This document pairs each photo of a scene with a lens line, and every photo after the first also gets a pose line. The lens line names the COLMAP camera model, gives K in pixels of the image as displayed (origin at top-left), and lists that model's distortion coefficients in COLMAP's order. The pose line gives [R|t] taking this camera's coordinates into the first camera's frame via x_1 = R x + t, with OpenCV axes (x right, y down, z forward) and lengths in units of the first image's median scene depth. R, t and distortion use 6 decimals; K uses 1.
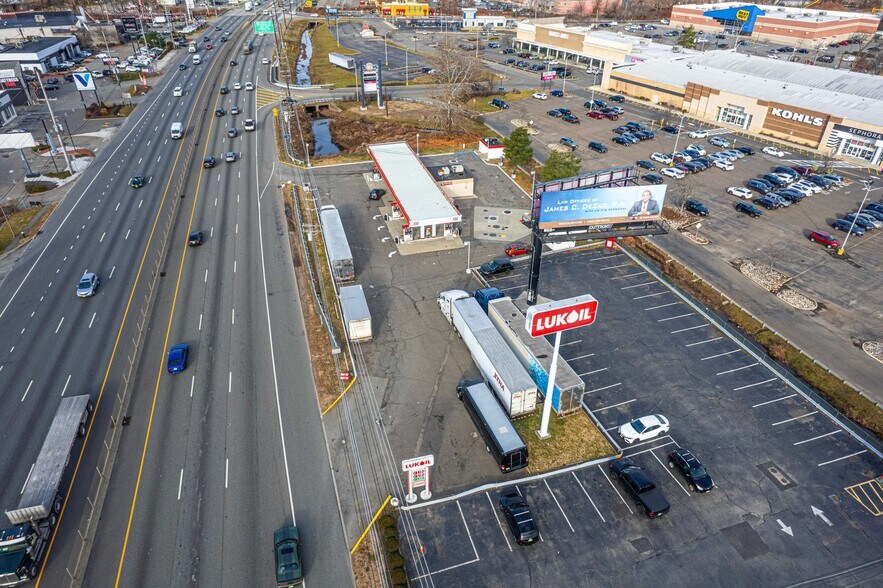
lens RADIAL K [[566.2, 0, 443.3], [0, 566.2, 296.1], [0, 0, 1]] dist [-0.078215, 0.071589]
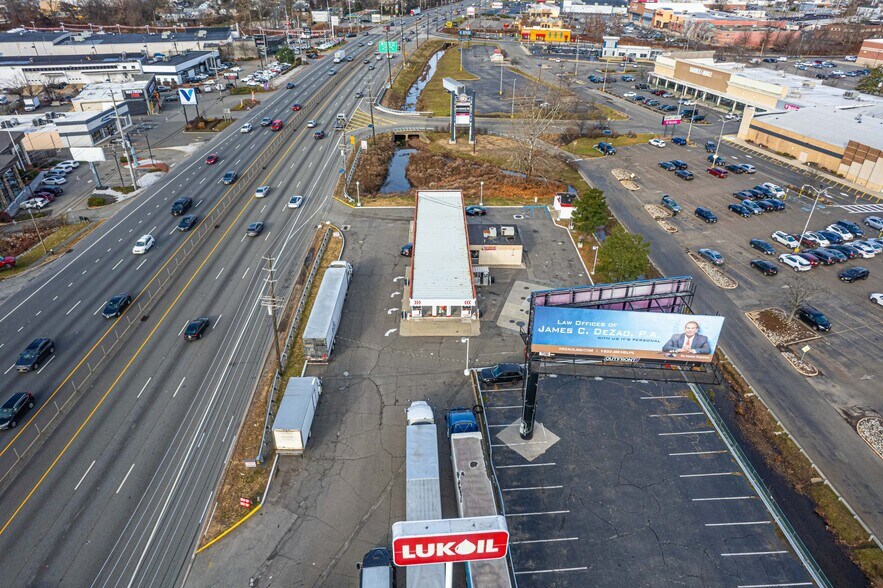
lens RADIAL K [[566.2, 0, 443.3], [0, 566.2, 296.1], [0, 0, 1]] dist [-0.078215, 0.071589]
pose [[0.963612, 0.139518, -0.228007, 0.107132], [-0.146235, 0.989168, -0.012752, -0.081119], [0.223758, 0.045631, 0.973576, 0.123903]]
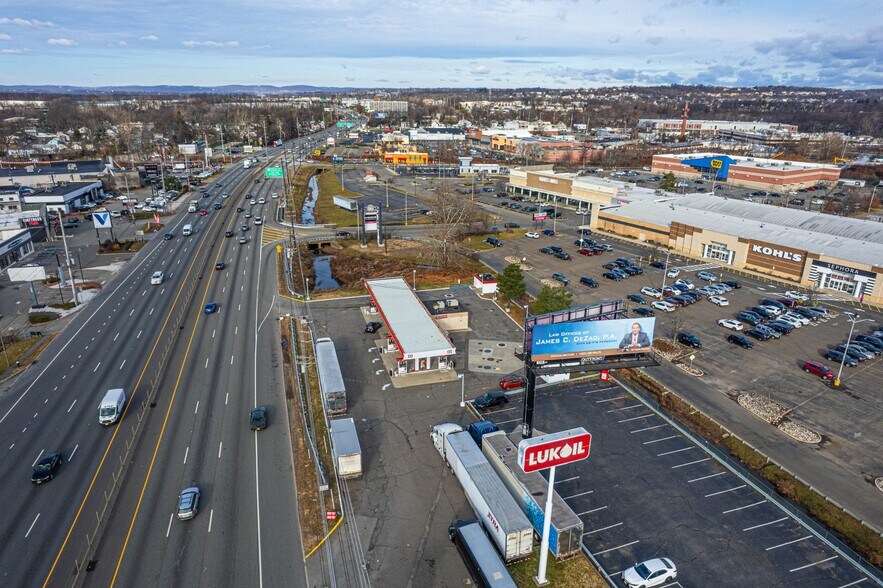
lens RADIAL K [[566.2, 0, 443.3], [0, 566.2, 296.1], [0, 0, 1]] dist [-0.078215, 0.071589]
pose [[0.999997, 0.001634, 0.001617, 0.005303], [-0.001213, 0.972562, -0.232640, 0.000863], [-0.001952, 0.232638, 0.972562, -0.002015]]
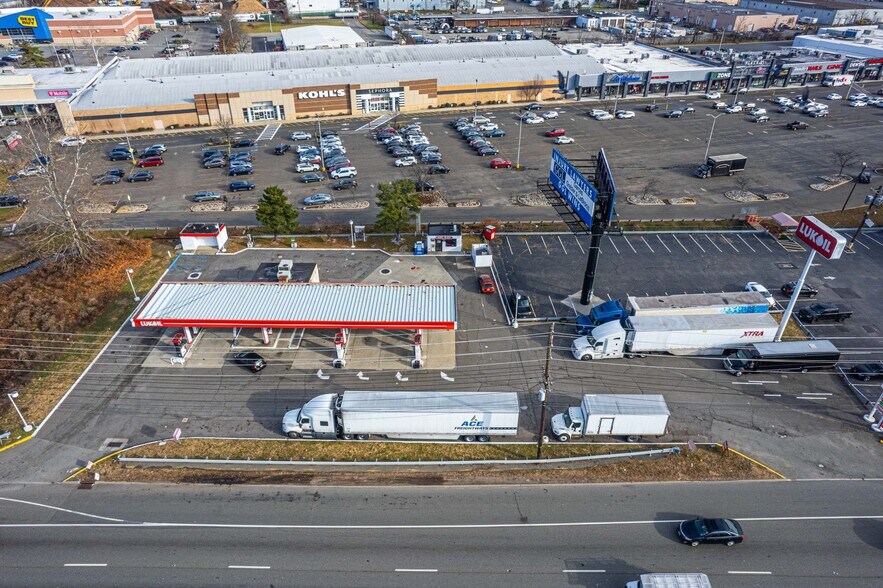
lens RADIAL K [[566.2, 0, 443.3], [0, 566.2, 296.1], [0, 0, 1]] dist [-0.078215, 0.071589]
pose [[0.290078, -0.529136, 0.797414, -0.392412], [0.520515, 0.786449, 0.332510, -0.254792], [-0.803068, 0.318612, 0.503555, 0.379432]]
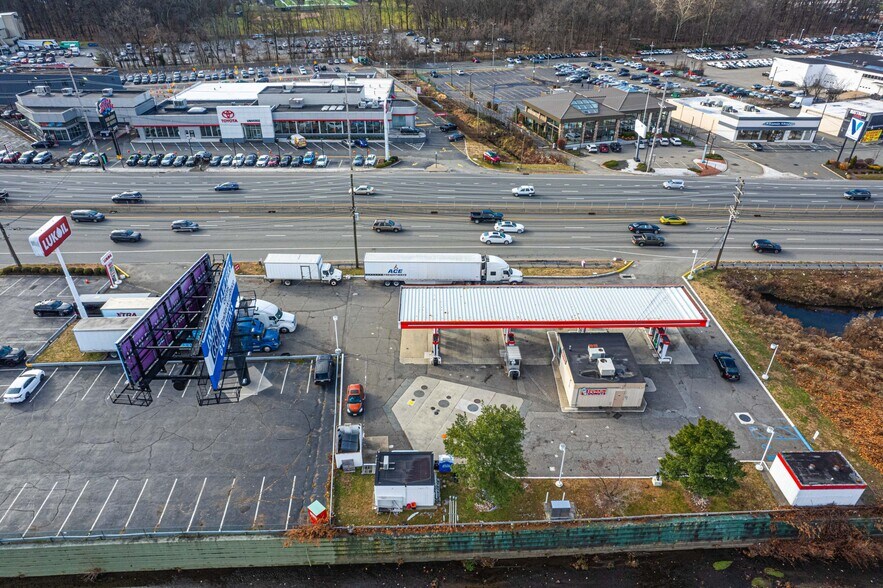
lens RADIAL K [[566.2, 0, 443.3], [0, 566.2, 296.1], [0, 0, 1]] dist [-0.078215, 0.071589]
pose [[-0.263401, 0.504394, -0.822318, 0.391656], [-0.535326, 0.632706, 0.559562, -0.390514], [0.802525, 0.587597, 0.103360, 0.590858]]
